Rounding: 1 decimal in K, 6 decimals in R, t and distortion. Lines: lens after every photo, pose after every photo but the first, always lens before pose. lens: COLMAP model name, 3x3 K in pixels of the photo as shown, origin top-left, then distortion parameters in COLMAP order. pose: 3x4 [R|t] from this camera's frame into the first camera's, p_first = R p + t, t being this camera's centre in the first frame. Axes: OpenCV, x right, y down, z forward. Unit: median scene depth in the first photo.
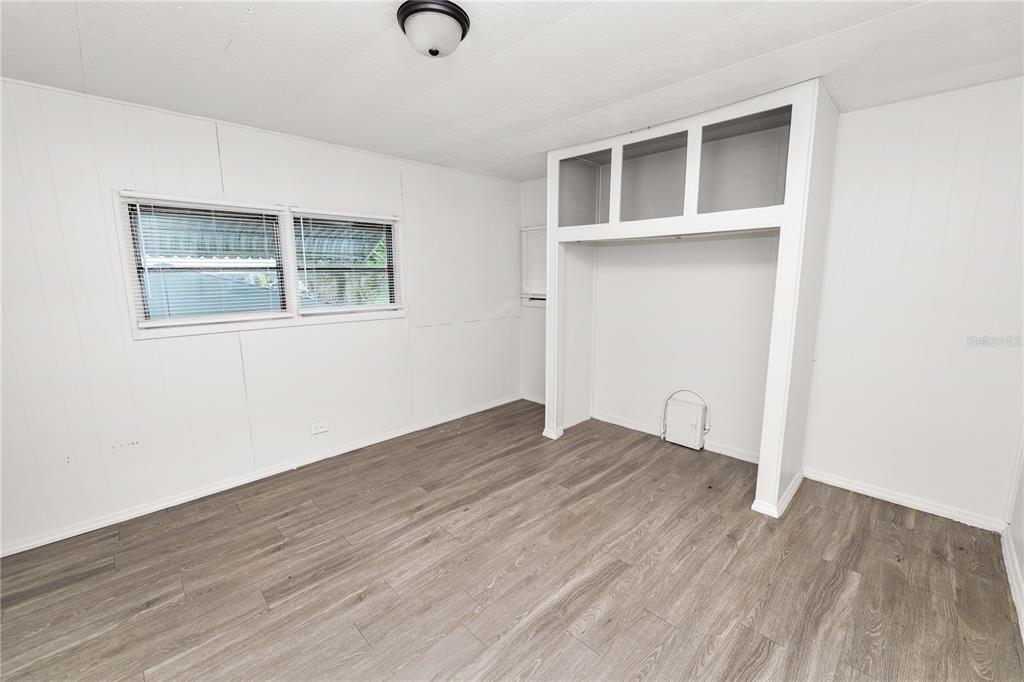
lens RADIAL K [[416.9, 0, 510.0], [0, 416.9, 341.5], [0, 0, 1]] dist [-0.011857, -0.000058]
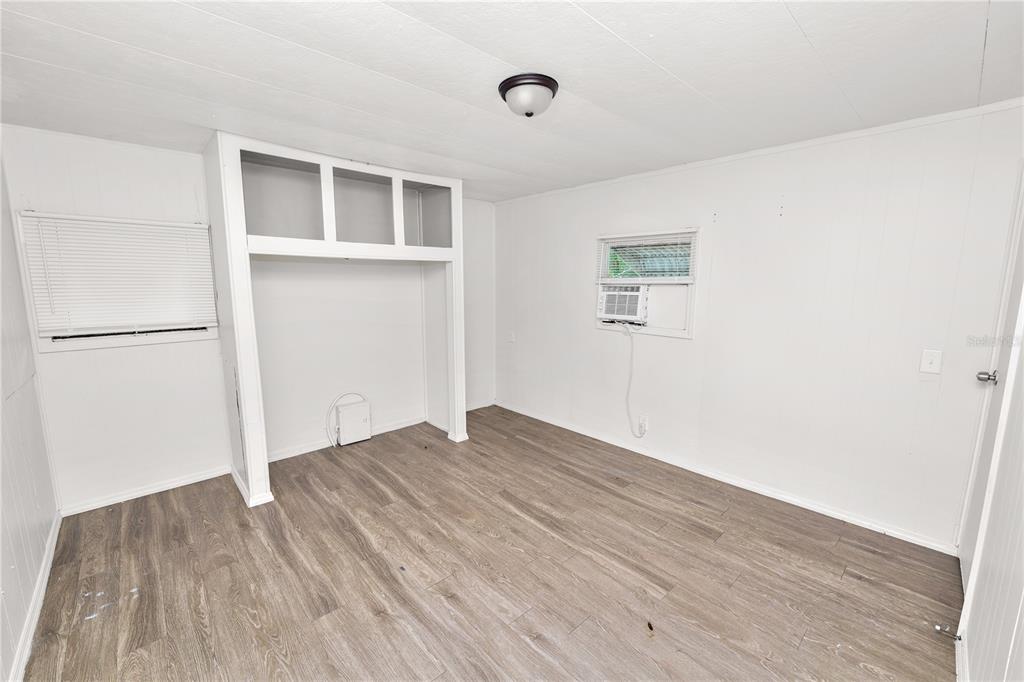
lens RADIAL K [[416.9, 0, 510.0], [0, 416.9, 341.5], [0, 0, 1]] dist [-0.011857, -0.000058]
pose [[0.032791, -0.137811, 0.989916, -0.934280], [0.159653, 0.978452, 0.130927, -0.140842], [-0.986628, 0.153750, 0.054087, 0.696486]]
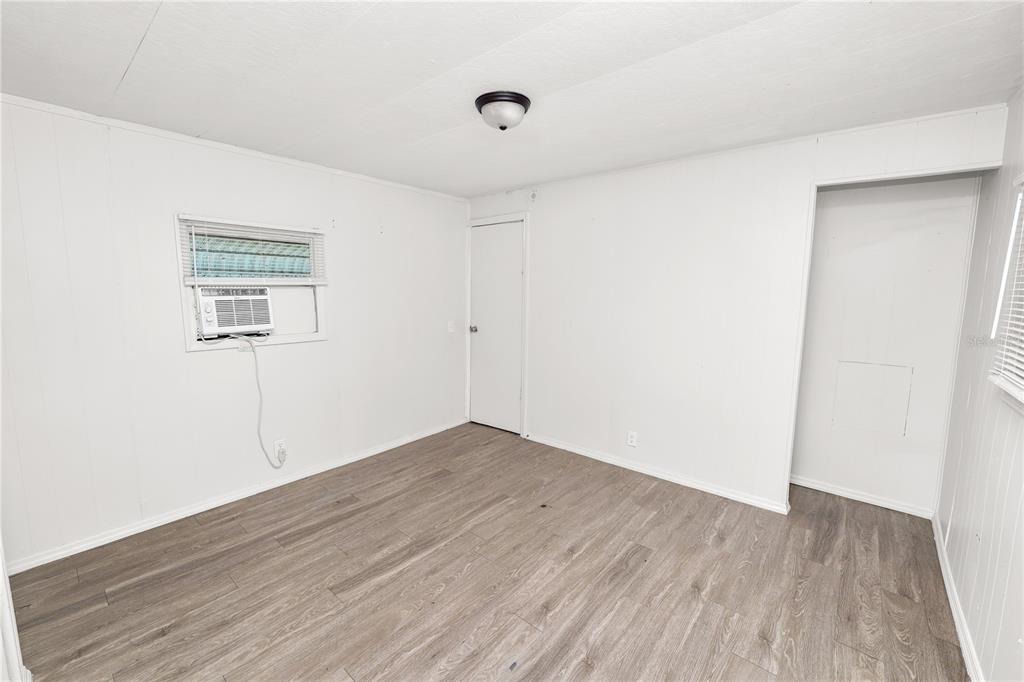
lens RADIAL K [[416.9, 0, 510.0], [0, 416.9, 341.5], [0, 0, 1]] dist [-0.011857, -0.000058]
pose [[-0.995580, 0.011824, -0.093169, -0.049475], [-0.015439, 0.957942, 0.286547, -0.272754], [0.092638, 0.286719, -0.953525, 1.544760]]
